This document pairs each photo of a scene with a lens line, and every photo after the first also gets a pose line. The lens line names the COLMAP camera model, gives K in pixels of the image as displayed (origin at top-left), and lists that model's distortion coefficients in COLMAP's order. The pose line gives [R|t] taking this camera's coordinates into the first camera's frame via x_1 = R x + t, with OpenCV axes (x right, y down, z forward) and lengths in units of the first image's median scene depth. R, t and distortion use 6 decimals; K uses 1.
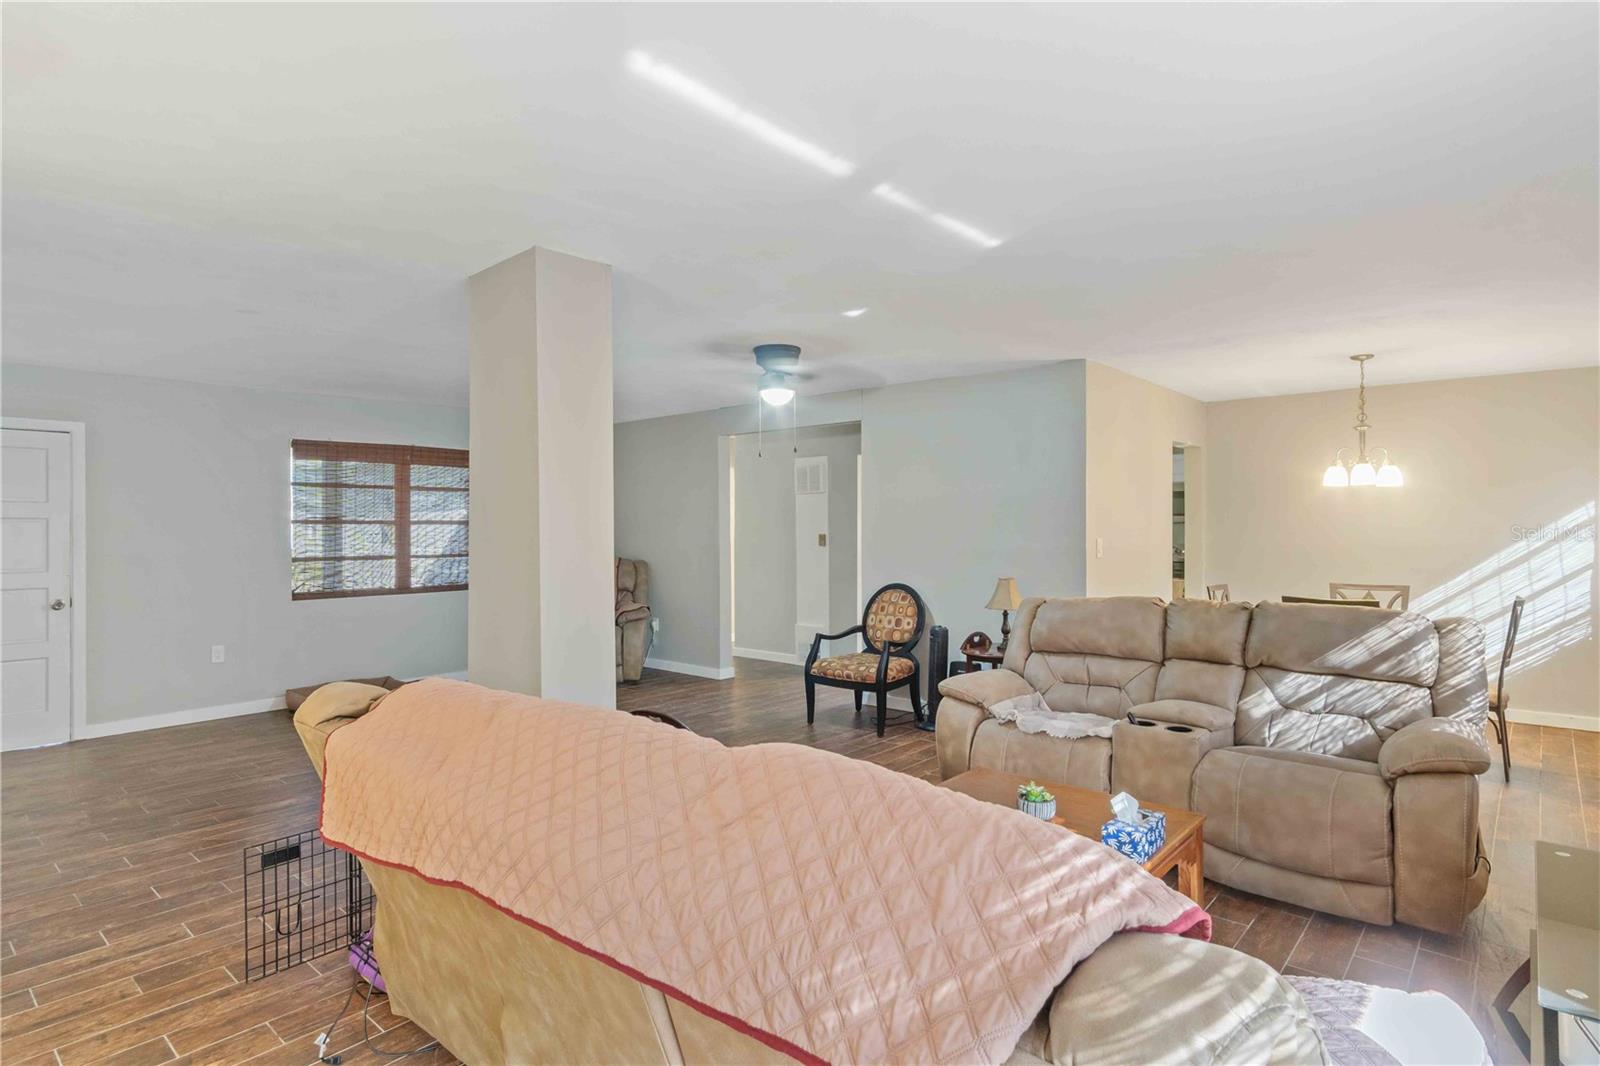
lens RADIAL K [[843.1, 0, 802.1], [0, 843.1, 536.6], [0, 0, 1]] dist [0.005076, 0.002447]
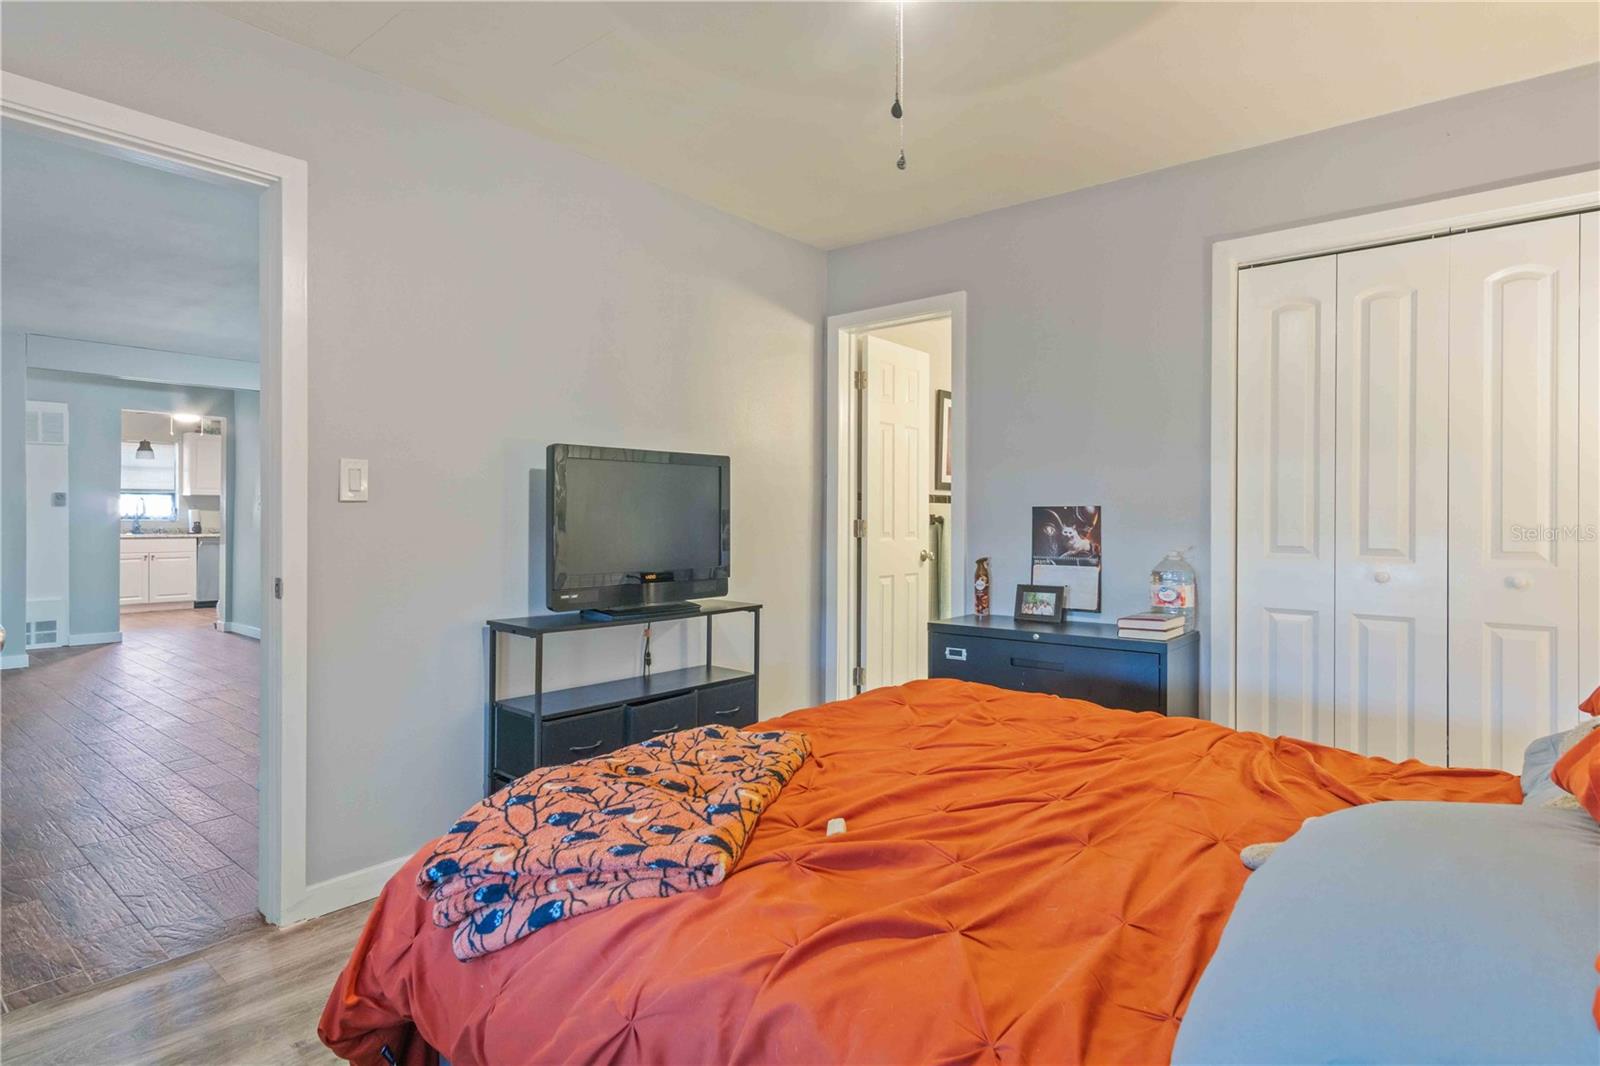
lens RADIAL K [[830.6, 0, 801.1], [0, 830.6, 516.5], [0, 0, 1]] dist [0.000693, 0.000416]
pose [[-0.012860, 0.000477, 0.999917, -1.383574], [0.013820, 0.999904, -0.000300, 0.053158], [-0.999822, 0.013815, -0.012865, 0.395810]]
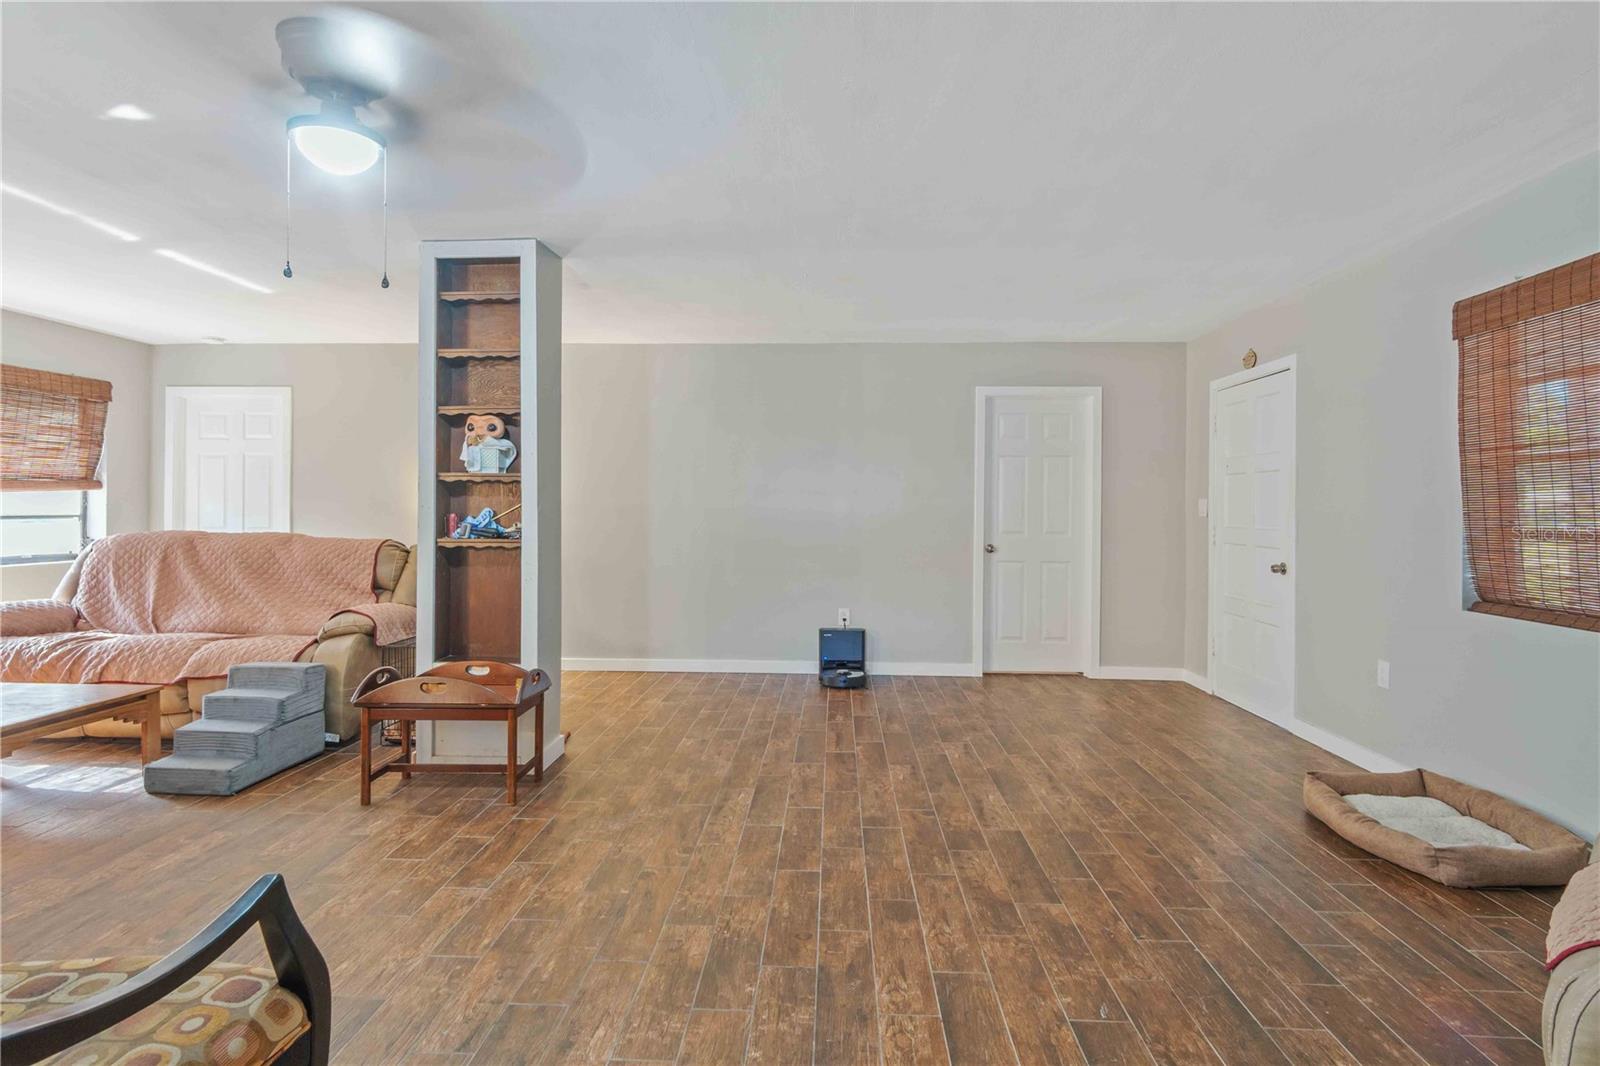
lens RADIAL K [[846.3, 0, 797.9], [0, 846.3, 507.8], [0, 0, 1]] dist [0.000315, 0.000825]
pose [[-0.789737, -0.001236, -0.613445, 0.043818], [-0.011008, 0.999866, 0.012156, 0.014946], [0.613347, 0.016353, -0.789644, 1.500906]]
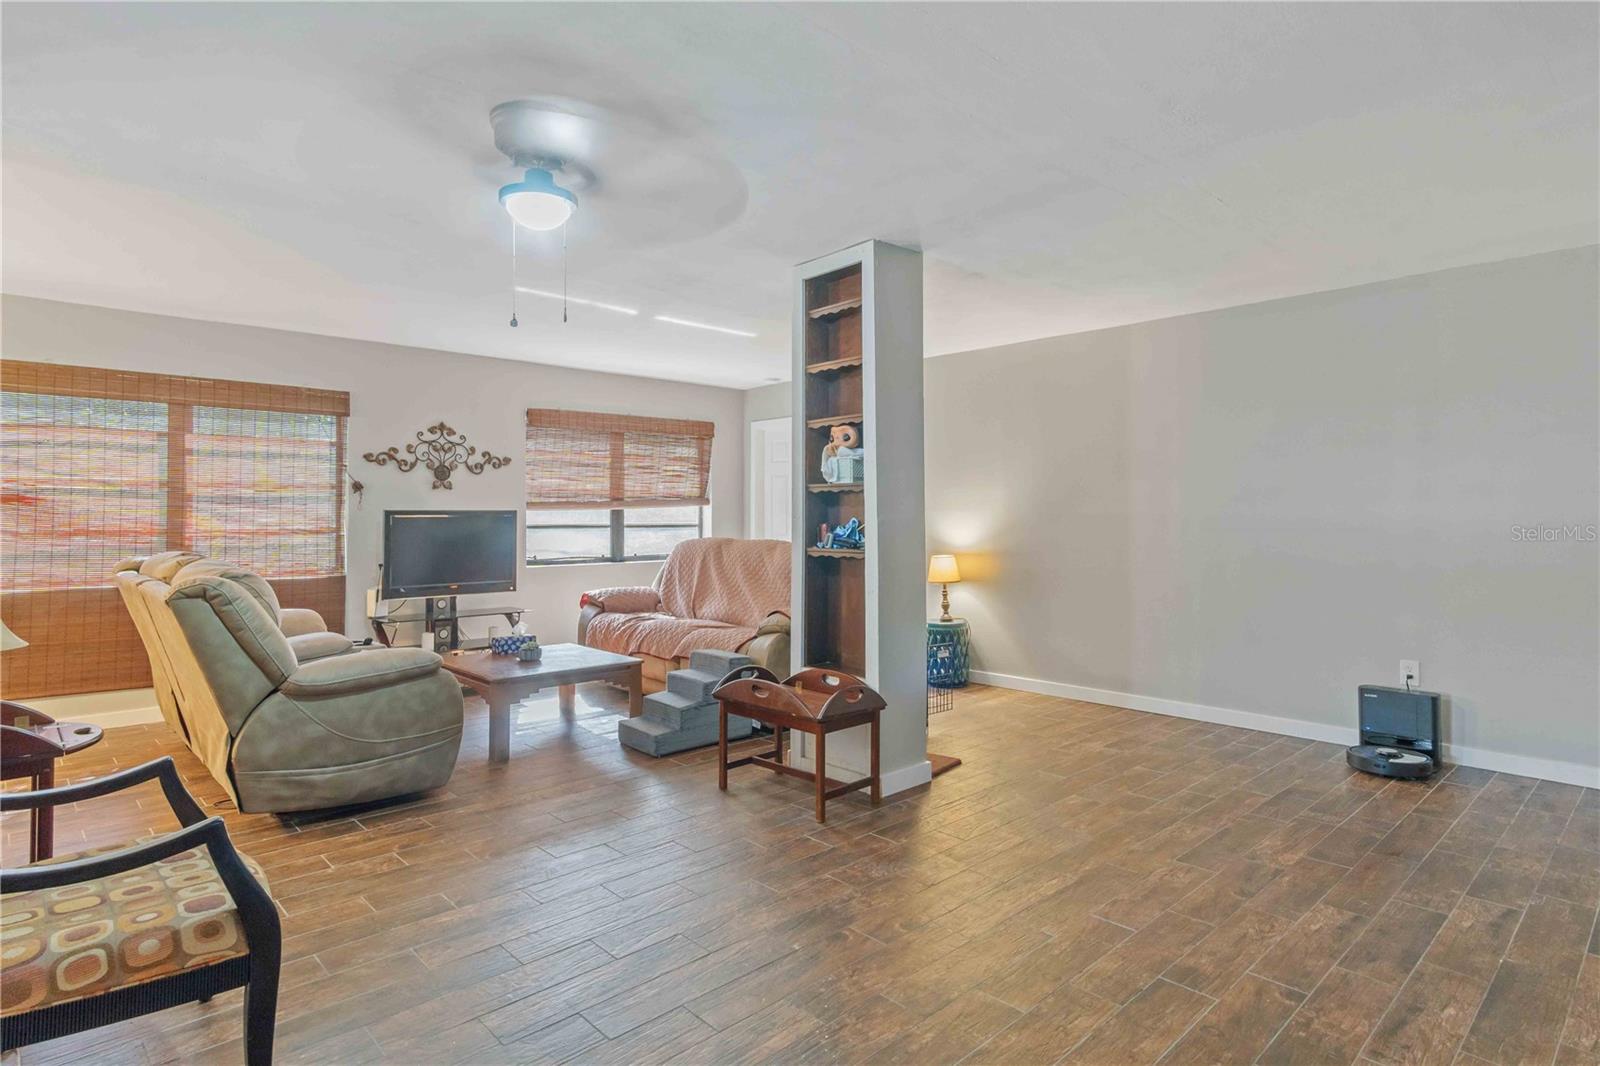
lens RADIAL K [[852.7, 0, 795.5], [0, 852.7, 501.7], [0, 0, 1]] dist [0.003776, 0.001276]
pose [[-0.993663, 0.006691, 0.112204, -0.251325], [0.006277, 0.999972, -0.004044, 0.015542], [-0.112228, -0.003314, -0.993677, 1.495854]]
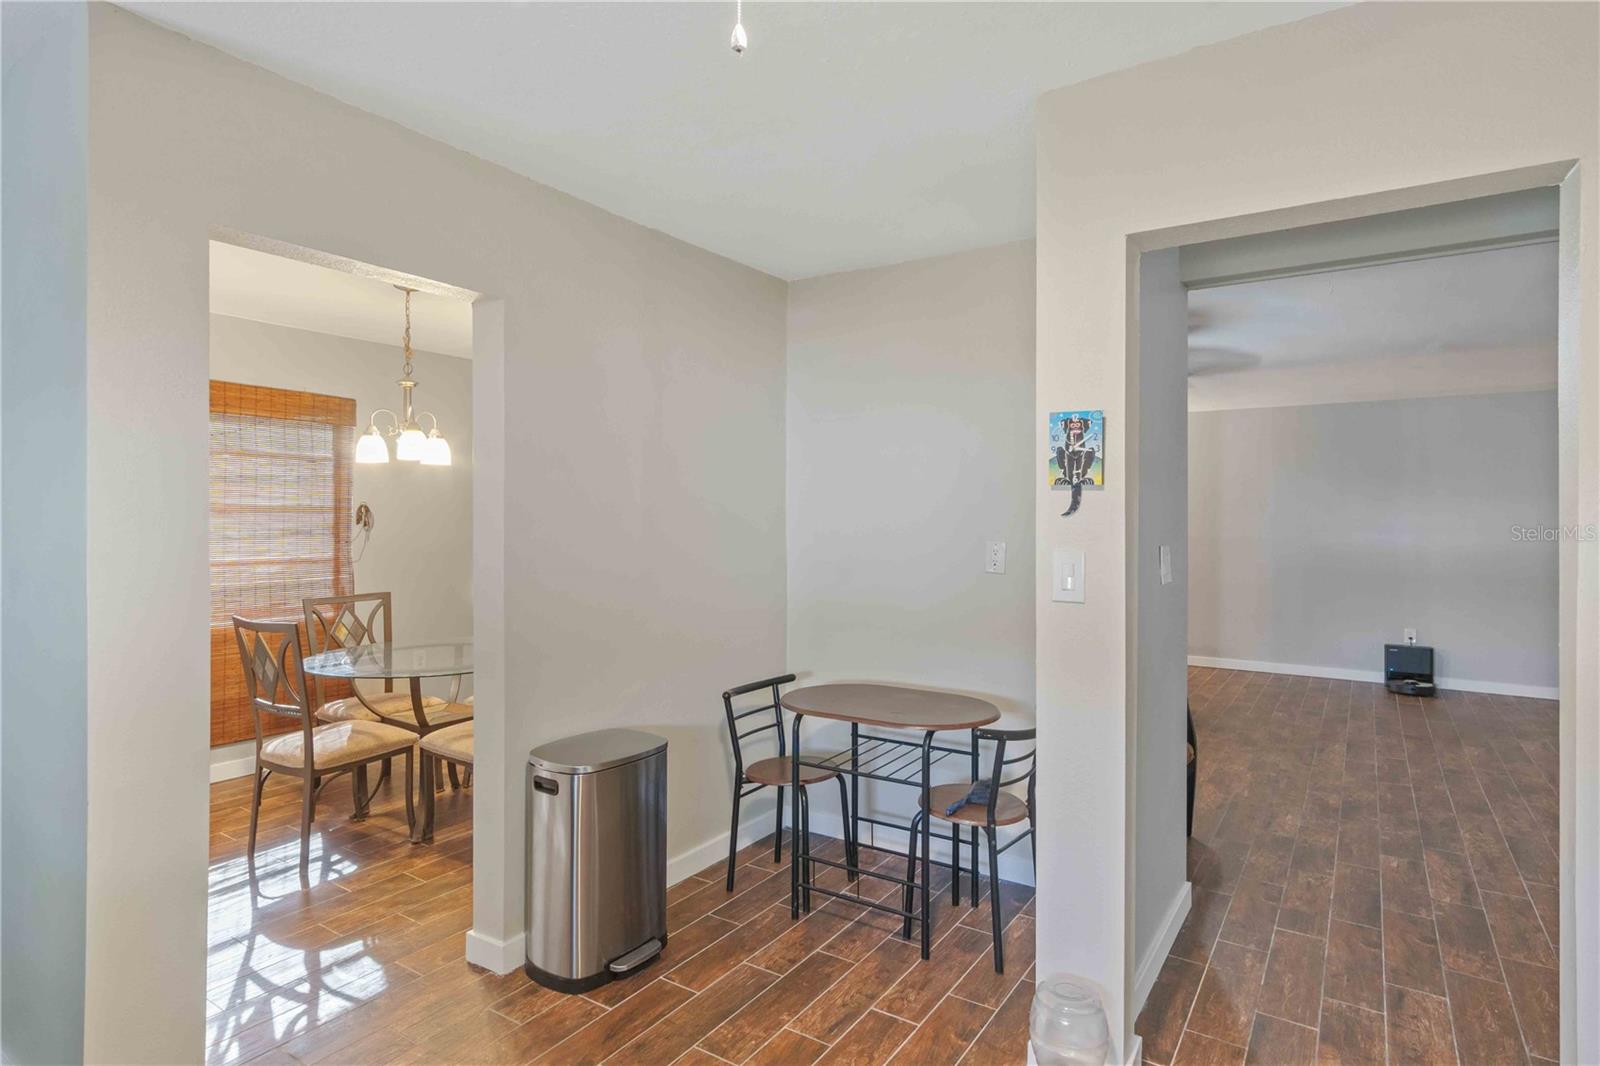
lens RADIAL K [[861.0, 0, 805.1], [0, 861.0, 510.6], [0, 0, 1]] dist [0.004583, 0.003121]
pose [[-0.991815, -0.006898, -0.127498, 0.421052], [-0.007643, 0.999956, 0.005353, -0.020672], [0.127456, 0.006283, -0.991824, 1.870575]]
